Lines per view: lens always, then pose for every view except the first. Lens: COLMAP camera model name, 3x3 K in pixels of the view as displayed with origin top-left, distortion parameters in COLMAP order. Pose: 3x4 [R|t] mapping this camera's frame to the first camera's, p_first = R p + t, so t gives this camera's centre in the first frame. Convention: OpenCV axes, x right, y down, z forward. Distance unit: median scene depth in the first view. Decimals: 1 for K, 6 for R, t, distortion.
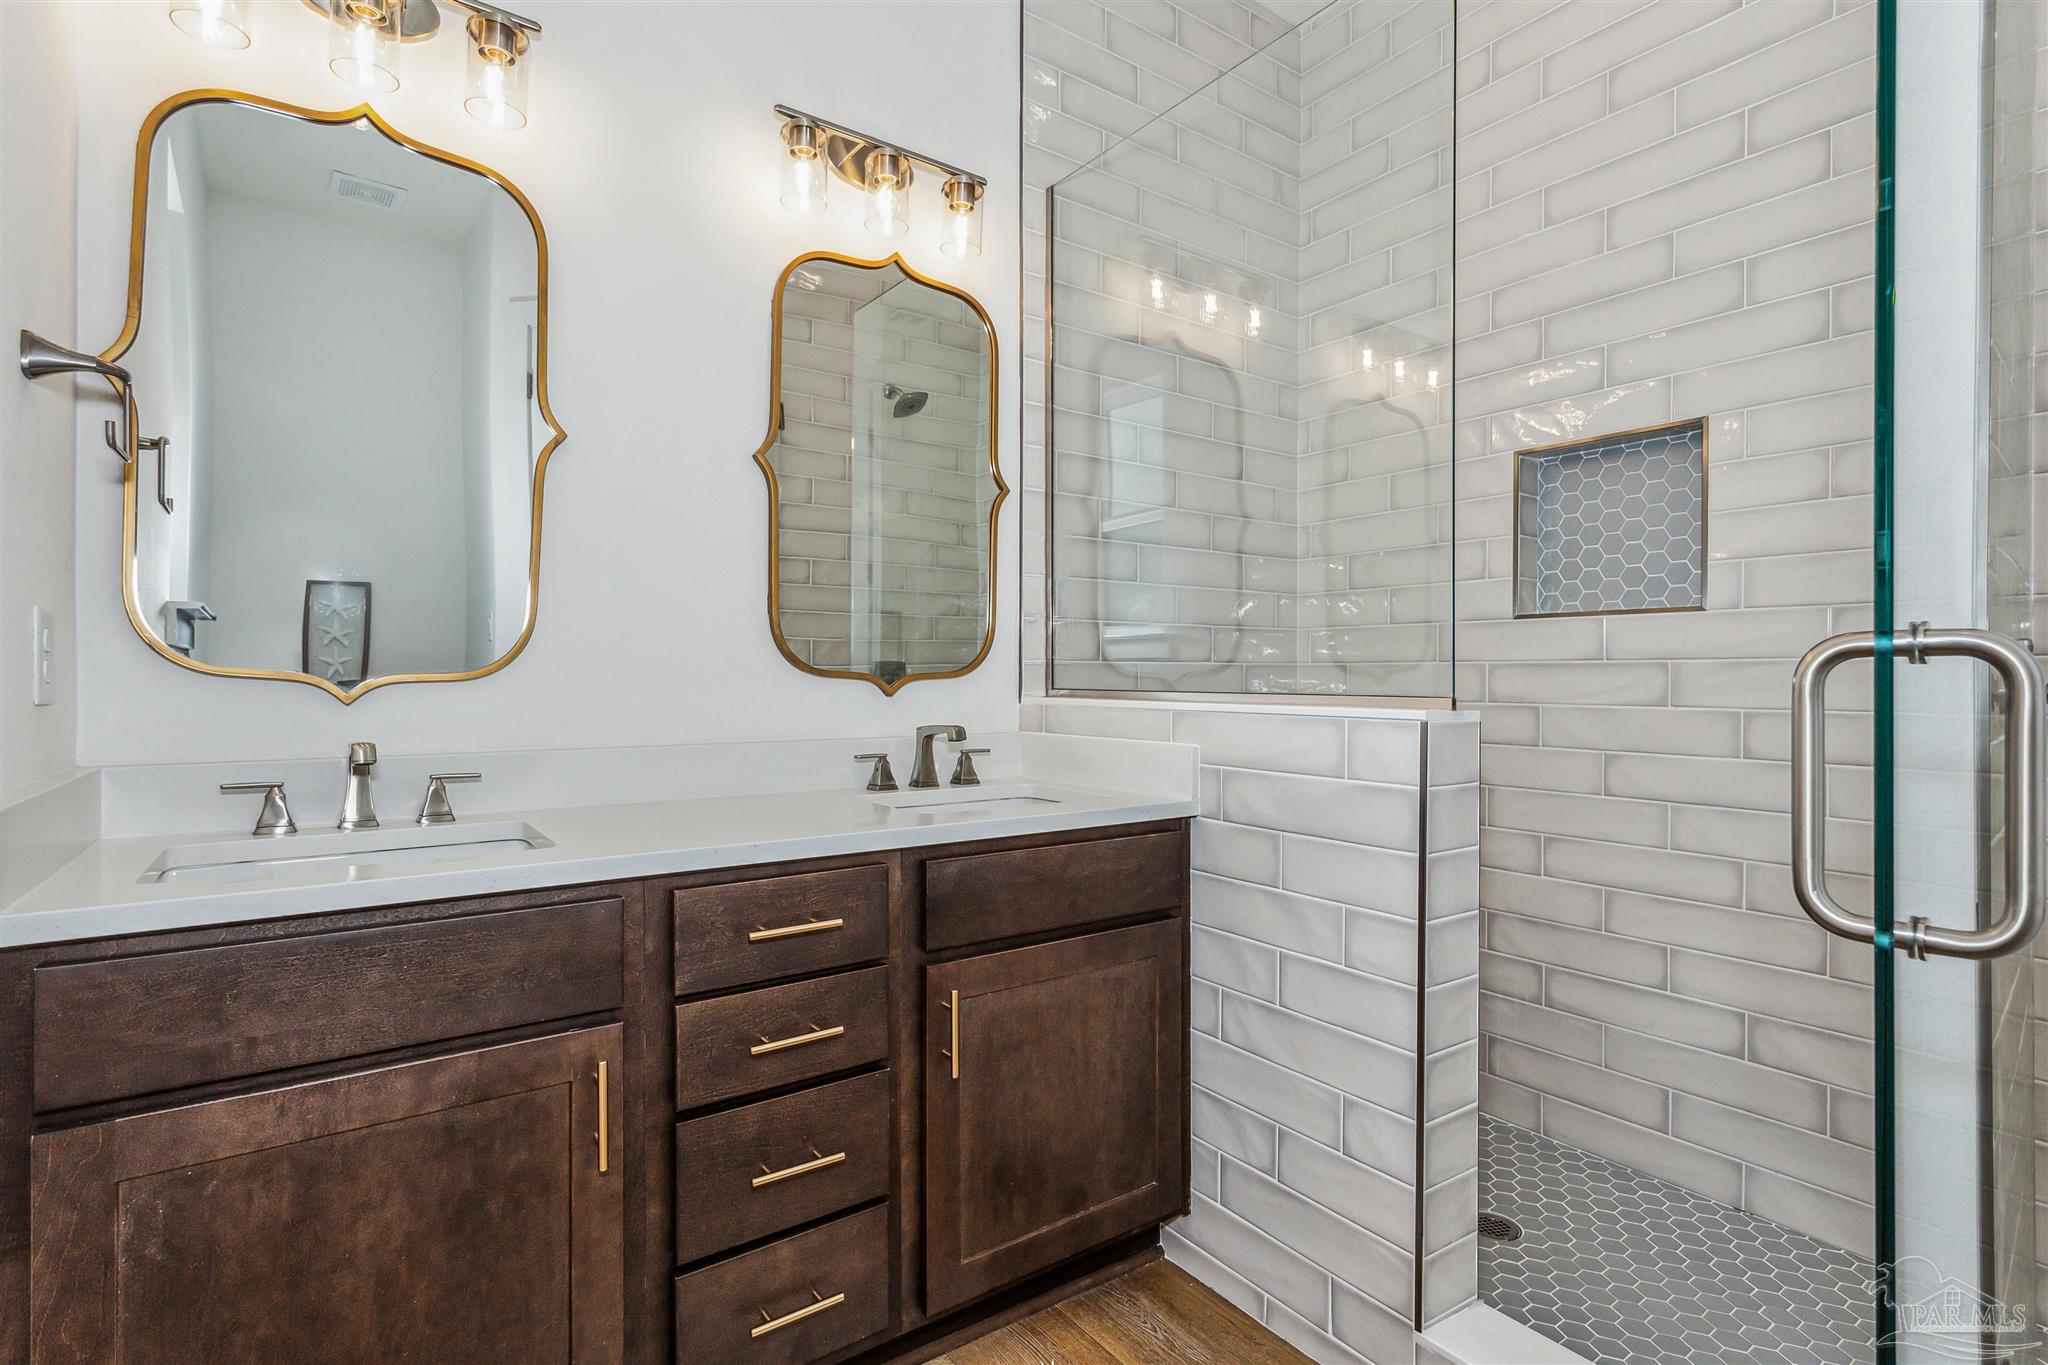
lens RADIAL K [[997.9, 0, 1002.4], [0, 997.9, 667.9], [0, 0, 1]] dist [0.003647, 0.003298]
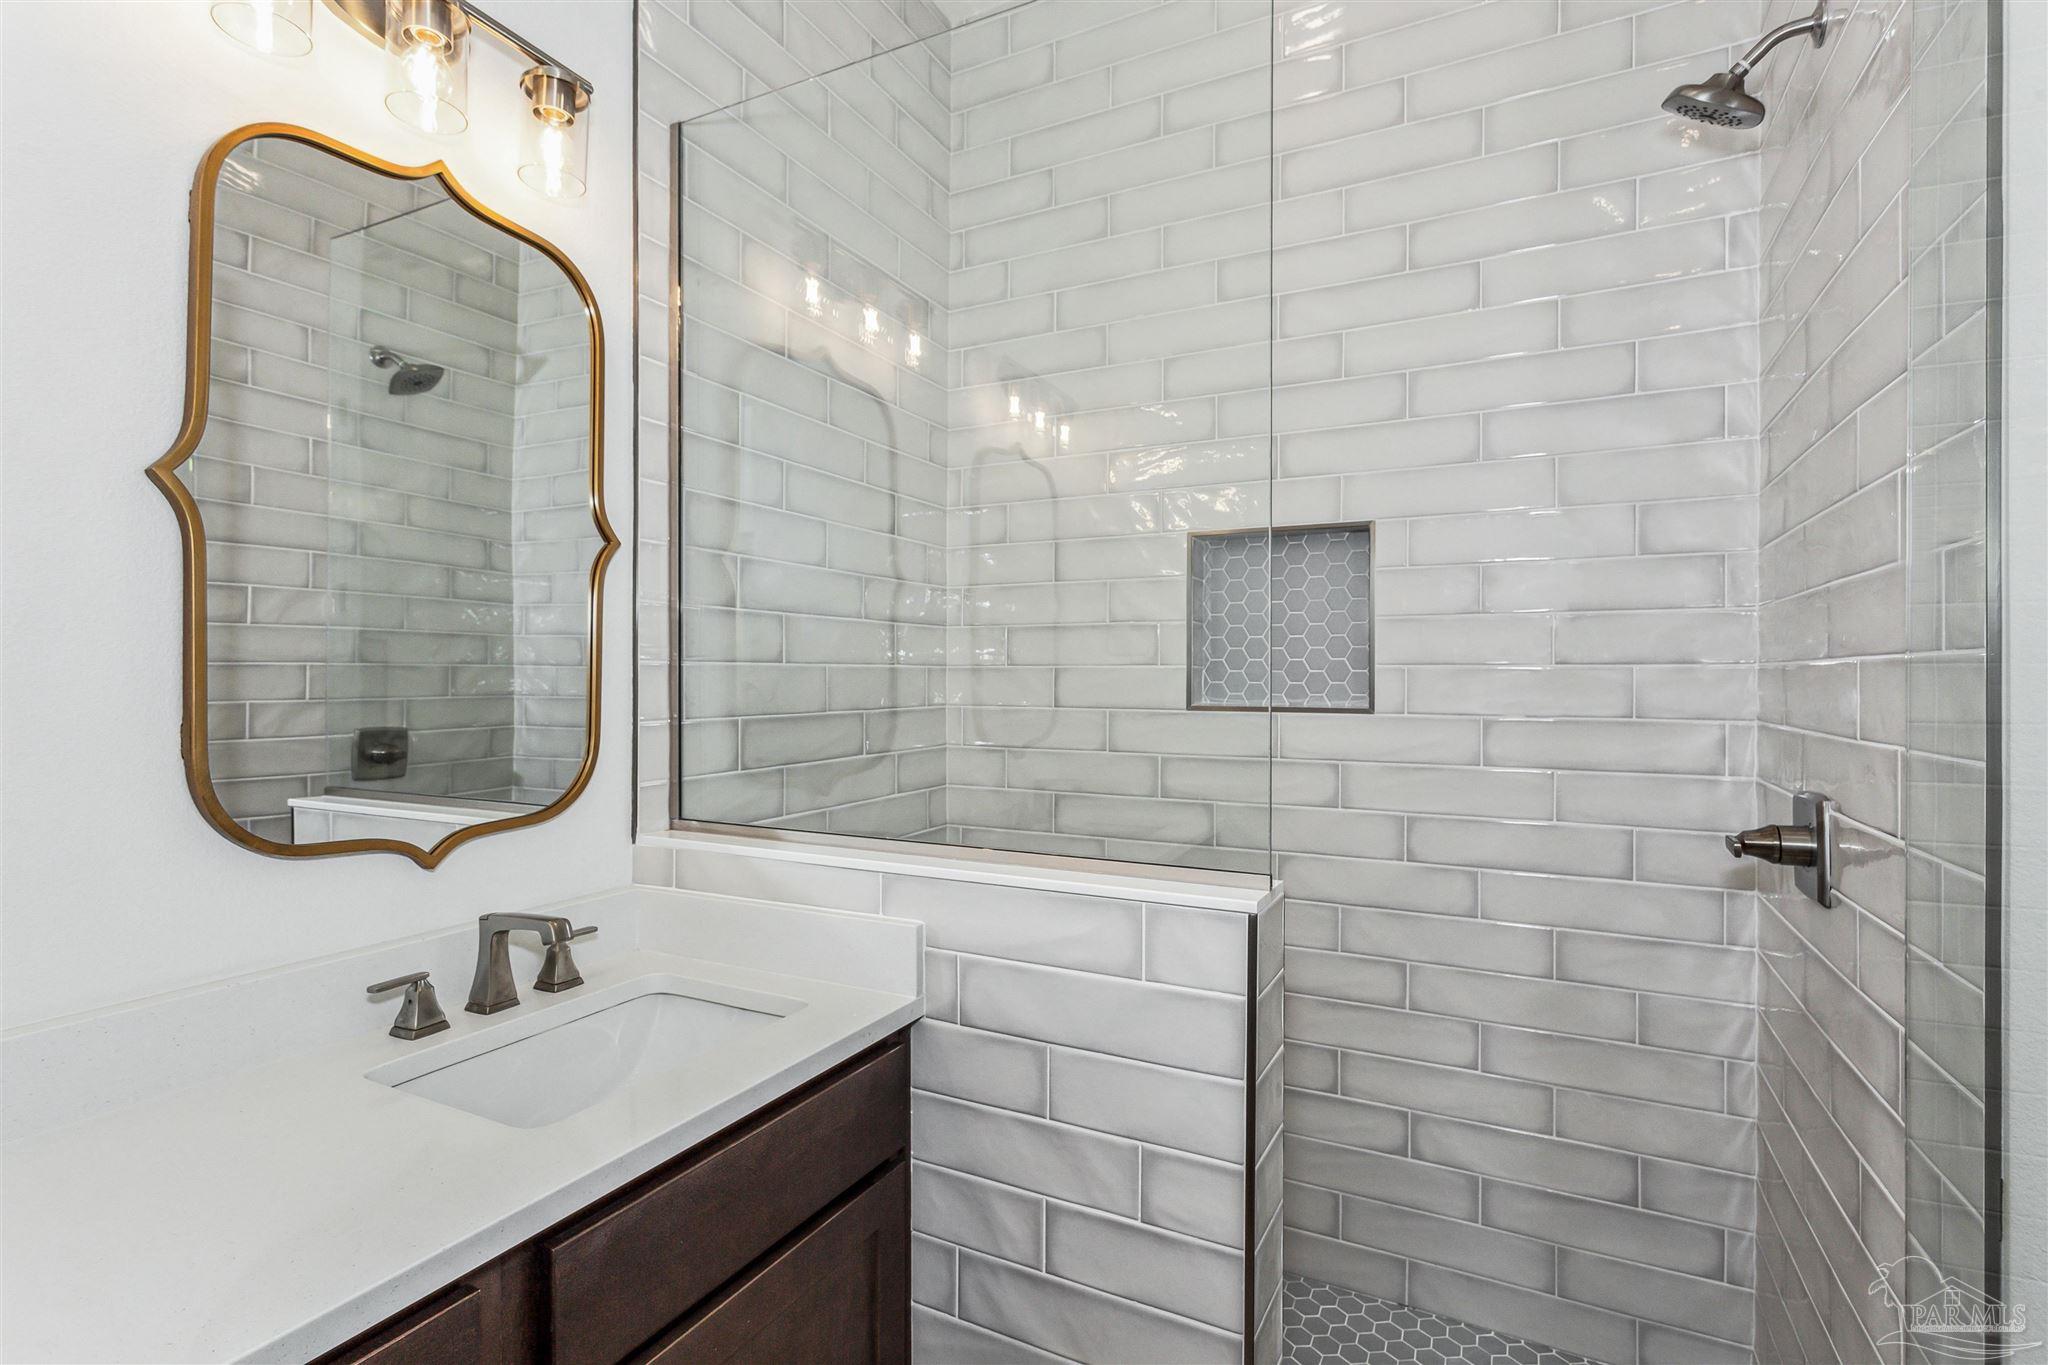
lens RADIAL K [[997.9, 0, 1027.9], [0, 997.9, 678.8], [0, 0, 1]] dist [0.003647, 0.003298]
pose [[0.884297, 0.000560, 0.466924, -0.068013], [-0.003045, 0.999985, 0.004567, -0.088376], [-0.466915, -0.005461, 0.884285, 0.251197]]
